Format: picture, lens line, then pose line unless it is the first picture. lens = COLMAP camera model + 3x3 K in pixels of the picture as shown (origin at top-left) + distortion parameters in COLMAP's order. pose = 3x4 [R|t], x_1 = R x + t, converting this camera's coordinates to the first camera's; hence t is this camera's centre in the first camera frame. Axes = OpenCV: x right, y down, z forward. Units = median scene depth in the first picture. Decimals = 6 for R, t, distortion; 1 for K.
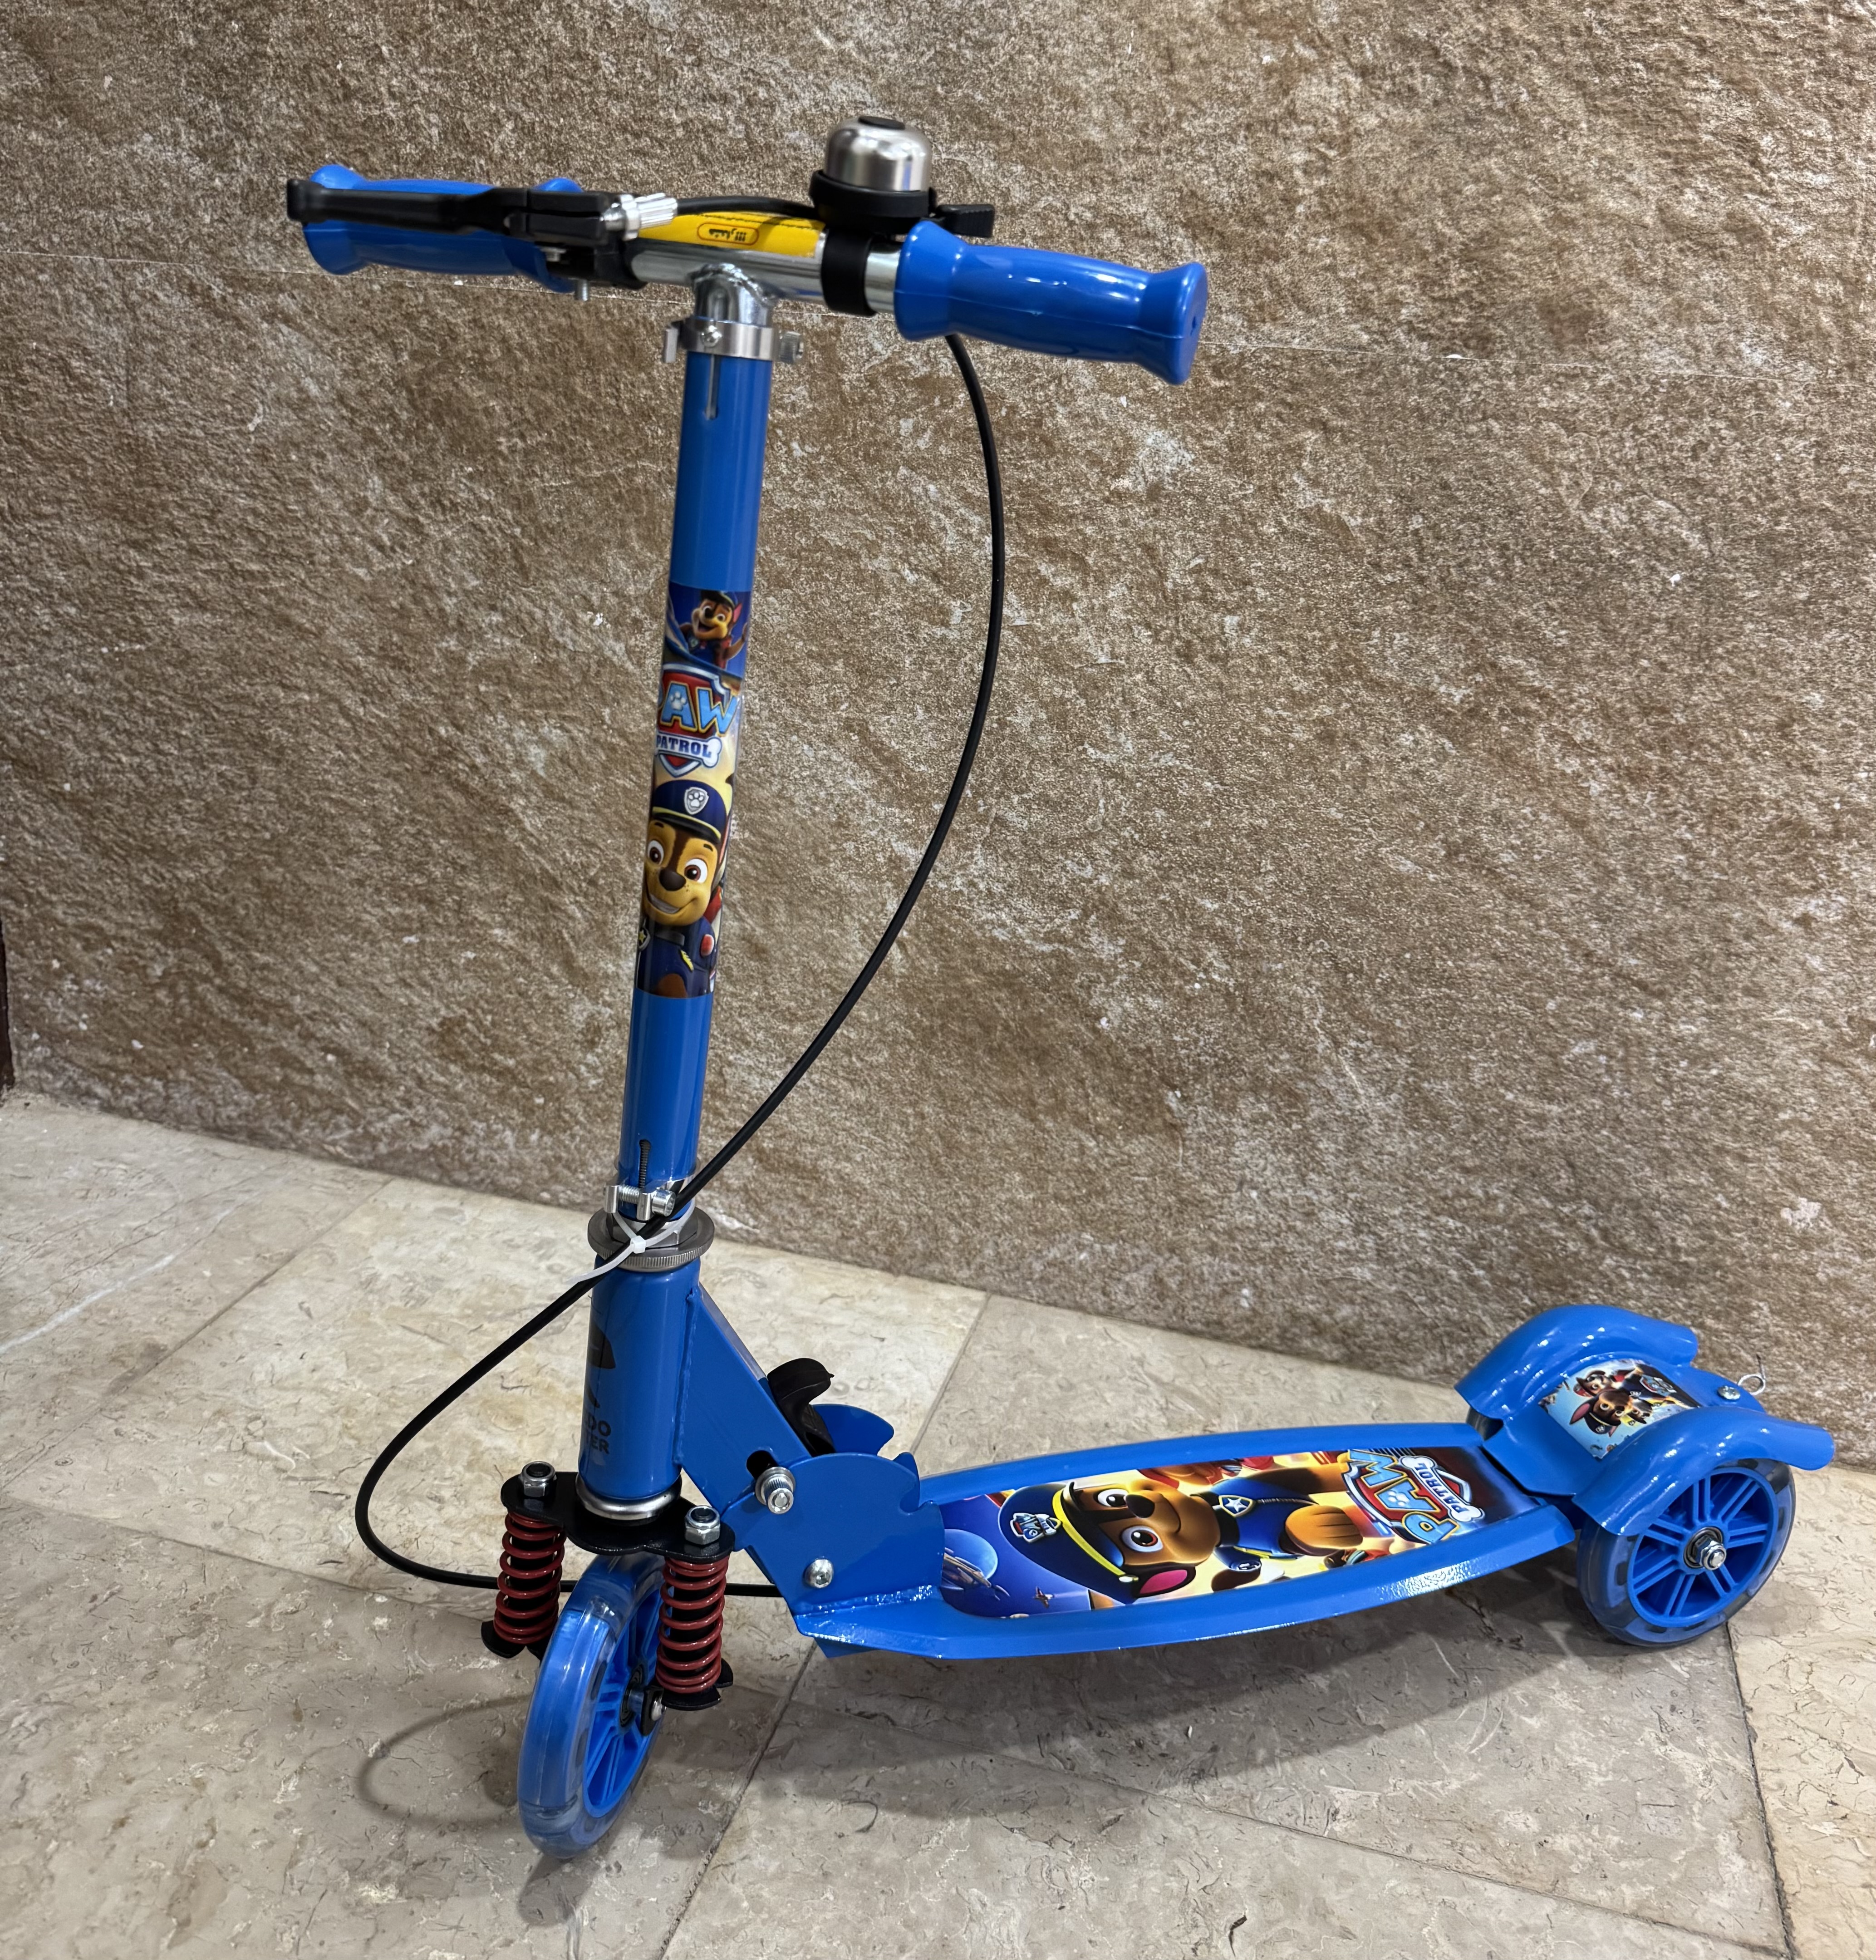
lens RADIAL K [[1831.9, 0, 988.7], [0, 1831.9, 800.5], [0, 0, 1]] dist [0.170839, -0.332147]
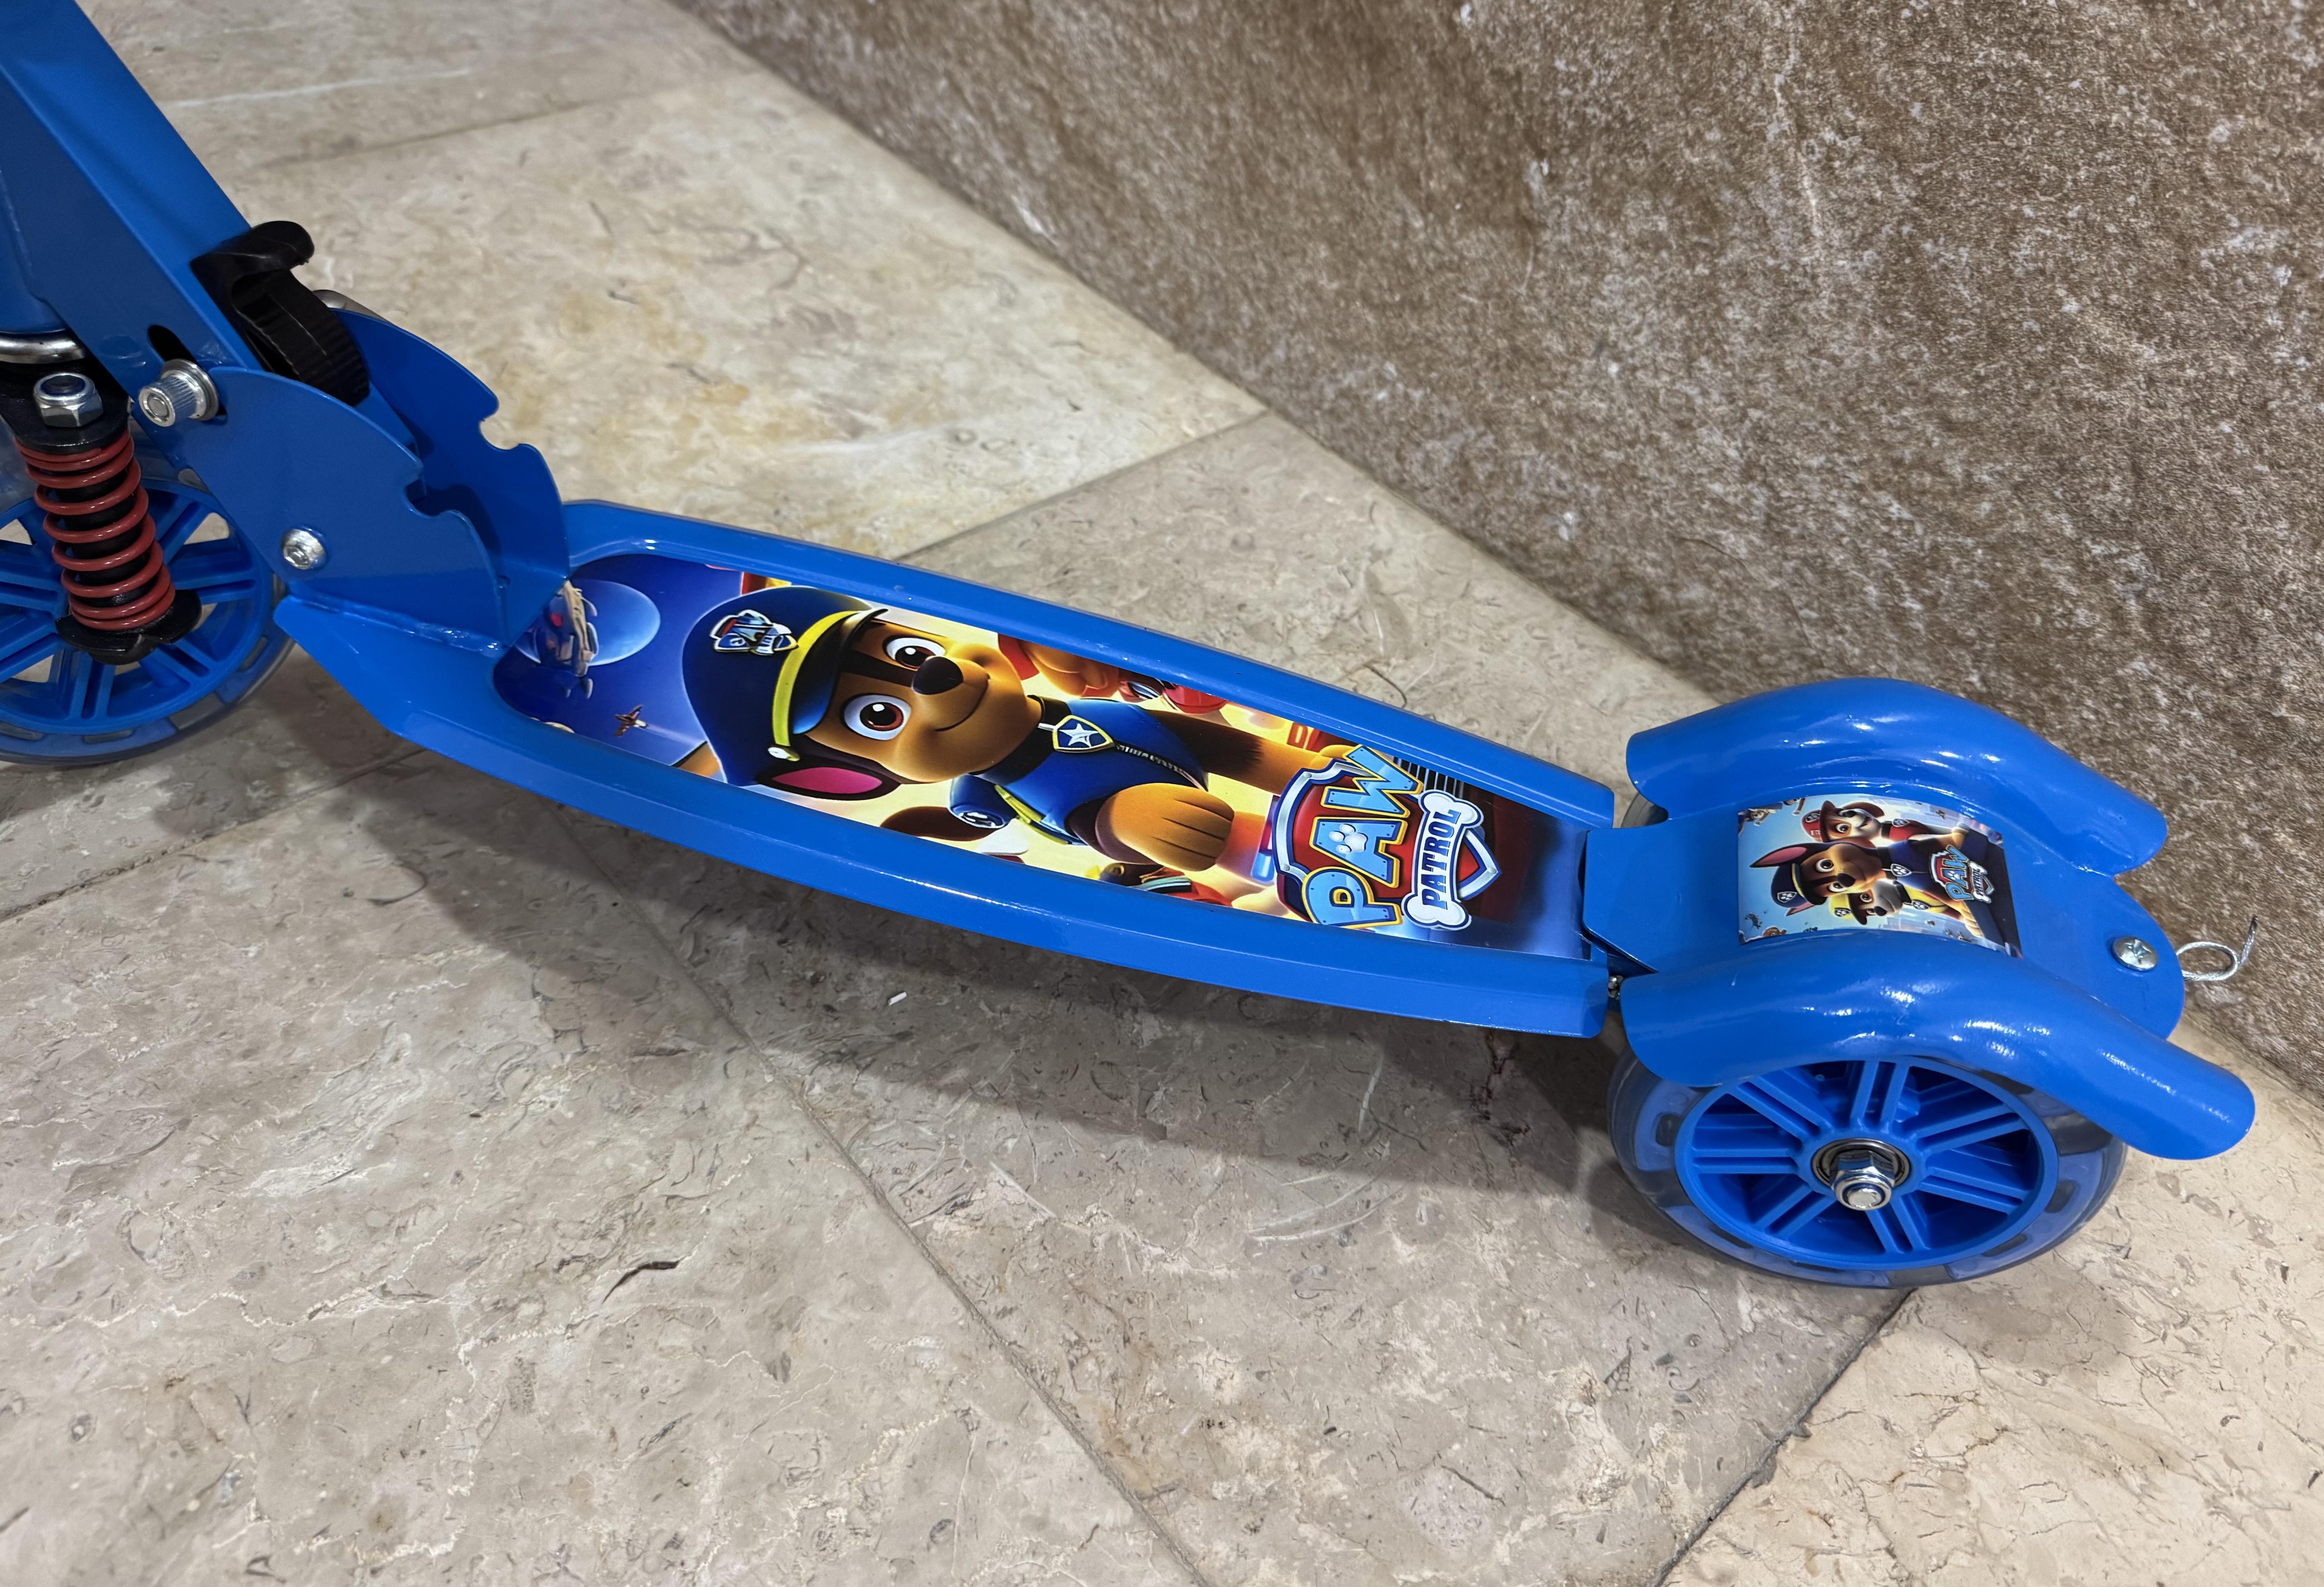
lens RADIAL K [[1676.5, 0, 1171.6], [0, 1676.5, 720.3], [0, 0, 1]] dist [0.167649, -0.423435]
pose [[0.835946, 0.383843, -0.392248, 0.296710], [-0.195312, 0.876003, 0.440991, 0.100535], [0.512882, -0.292034, 0.807260, 0.461037]]
